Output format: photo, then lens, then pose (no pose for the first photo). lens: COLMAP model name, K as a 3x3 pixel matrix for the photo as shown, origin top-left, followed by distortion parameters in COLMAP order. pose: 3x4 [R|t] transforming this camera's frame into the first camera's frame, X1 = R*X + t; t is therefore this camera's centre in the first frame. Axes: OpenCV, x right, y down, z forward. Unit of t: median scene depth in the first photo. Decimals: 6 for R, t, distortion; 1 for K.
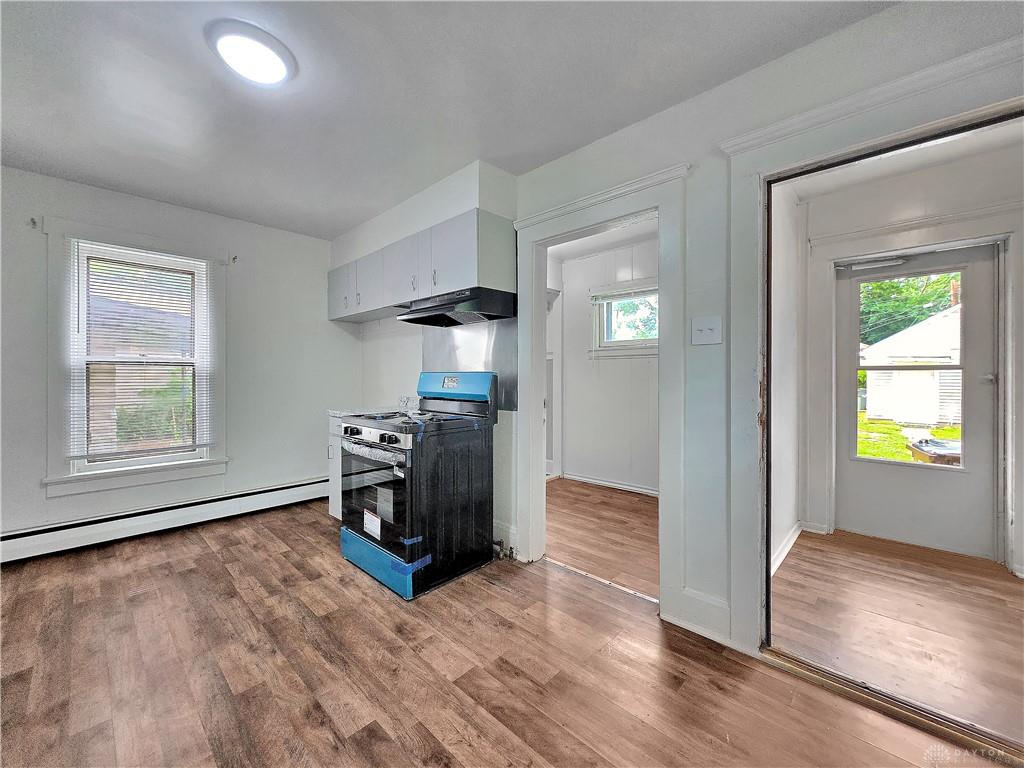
lens RADIAL K [[412.5, 0, 516.7], [0, 412.5, 373.1], [0, 0, 1]] dist [0.000764, -0.000041]
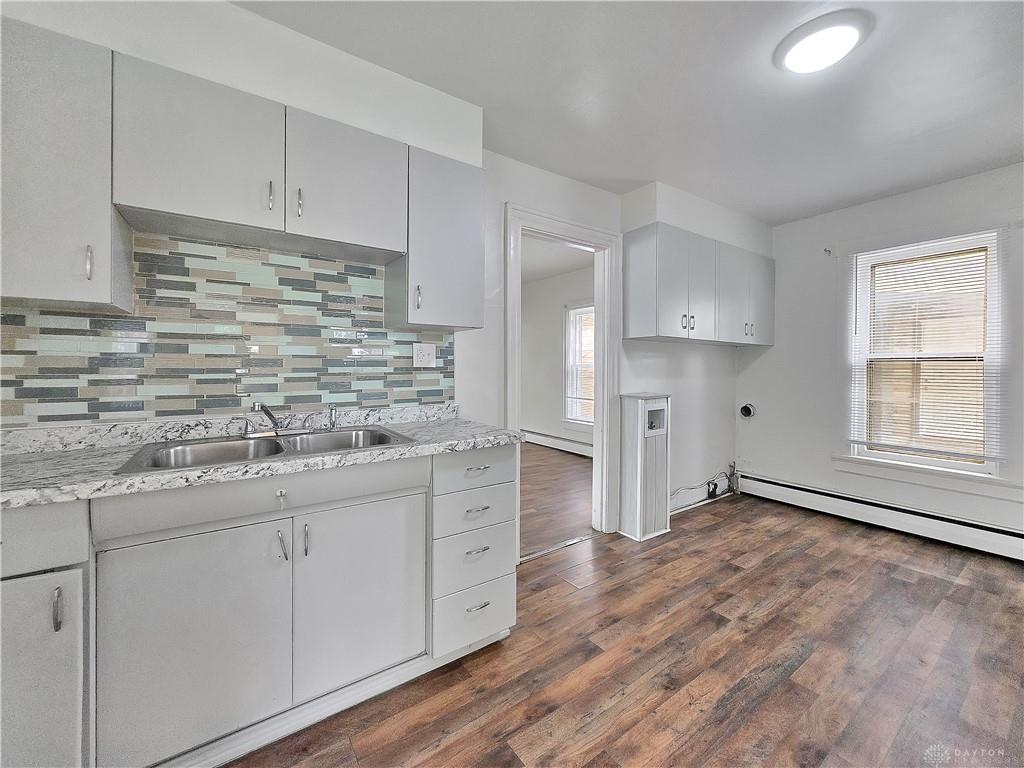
lens RADIAL K [[416.1, 0, 513.6], [0, 416.1, 369.0], [0, 0, 1]] dist [0.002641, 0.000675]
pose [[-0.198076, 0.002459, -0.980184, 0.420282], [0.000115, 0.999997, 0.002486, -0.006237], [0.980187, 0.000379, -0.198076, 0.446864]]
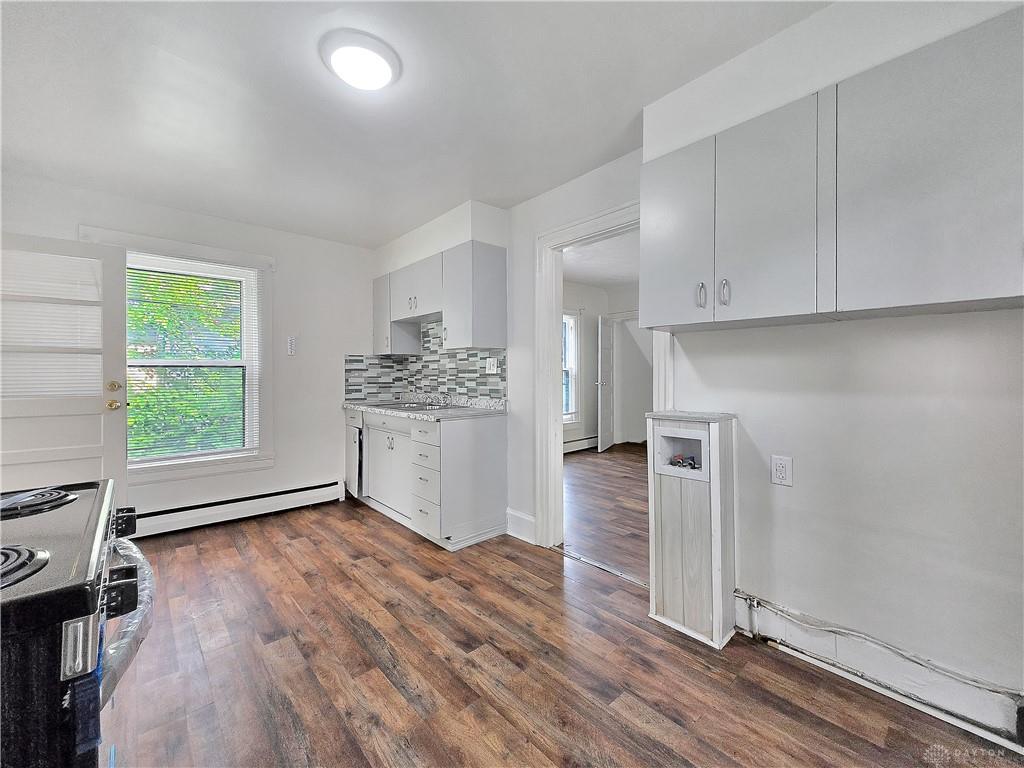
lens RADIAL K [[412.5, 0, 516.7], [0, 412.5, 373.1], [0, 0, 1]] dist [0.000764, -0.000041]
pose [[-0.997656, -0.000186, 0.068435, -0.968664], [-0.000487, 0.999990, -0.004383, -0.002973], [-0.068434, -0.004406, -0.997646, 1.780816]]
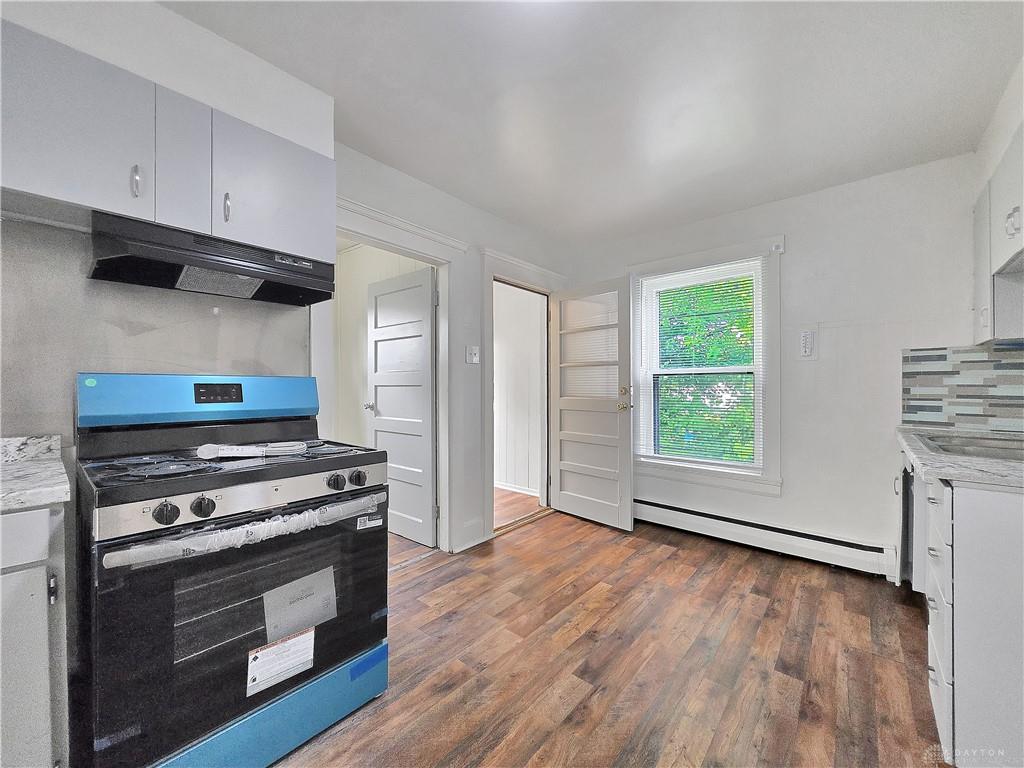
lens RADIAL K [[405.2, 0, 512.0], [0, 405.2, 384.0], [0, 0, 1]] dist [0.001161, 0.000376]
pose [[-0.047585, 0.002576, 0.998864, -1.190683], [-0.003684, 0.999989, -0.002754, 0.013477], [-0.998860, -0.003811, -0.047575, 0.979566]]
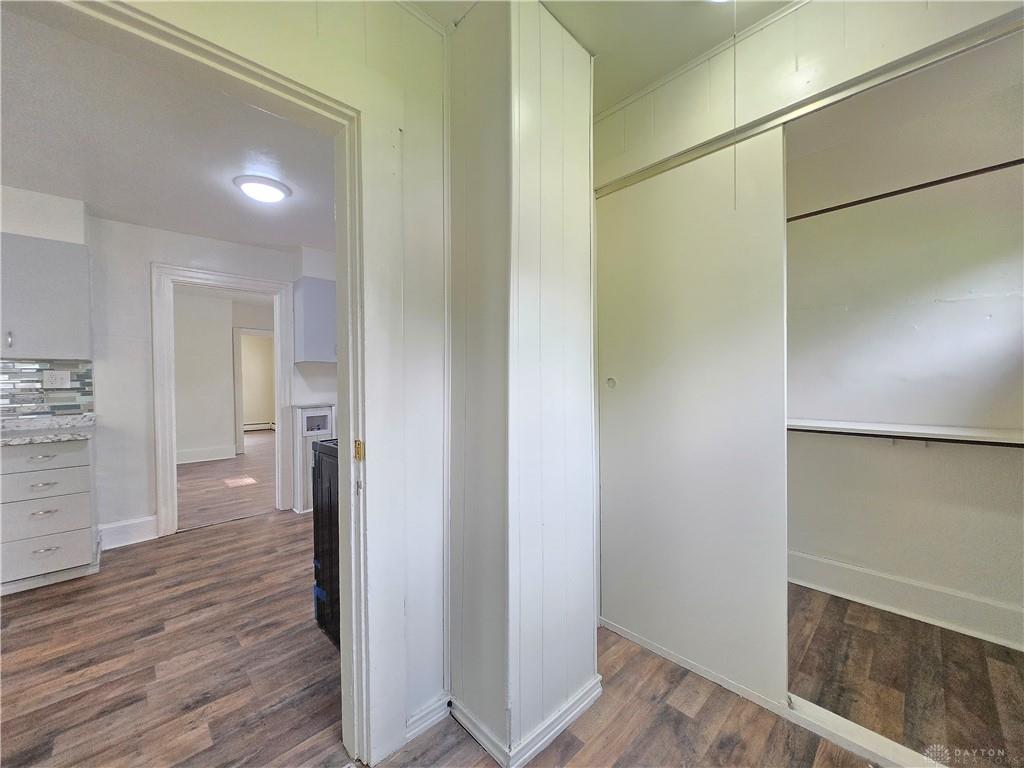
lens RADIAL K [[402.6, 0, 510.0], [0, 402.6, 389.8], [0, 0, 1]] dist [0.000524, 0.000044]
pose [[-0.045379, 0.020944, -0.998750, 0.786493], [0.015042, 0.999681, 0.020280, -0.007552], [0.998857, -0.014103, -0.045679, 1.814850]]
